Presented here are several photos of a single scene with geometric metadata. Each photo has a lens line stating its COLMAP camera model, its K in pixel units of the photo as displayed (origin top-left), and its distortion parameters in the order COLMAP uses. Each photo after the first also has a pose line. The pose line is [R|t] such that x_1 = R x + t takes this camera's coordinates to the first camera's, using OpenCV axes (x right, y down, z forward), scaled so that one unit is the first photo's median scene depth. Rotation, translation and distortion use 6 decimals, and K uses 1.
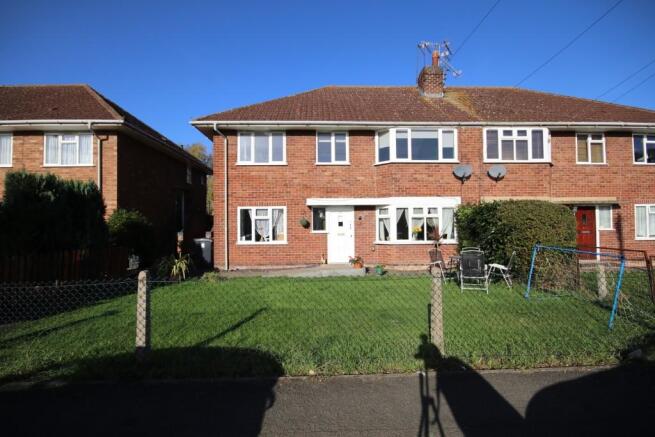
lens RADIAL K [[300.8, 0, 327.1], [0, 300.8, 221.3], [0, 0, 1]] dist [-0.004246, -0.000218]
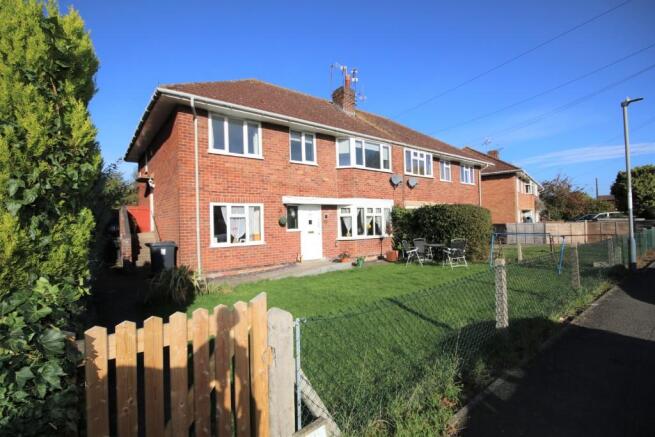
lens RADIAL K [[300.8, 0, 327.0], [0, 300.8, 216.3], [0, 0, 1]] dist [-0.004246, -0.000218]
pose [[0.808626, 0.002876, 0.588316, -0.522699], [0.005701, 0.999903, -0.012724, 0.002471], [-0.588296, 0.013643, 0.808531, 0.136626]]
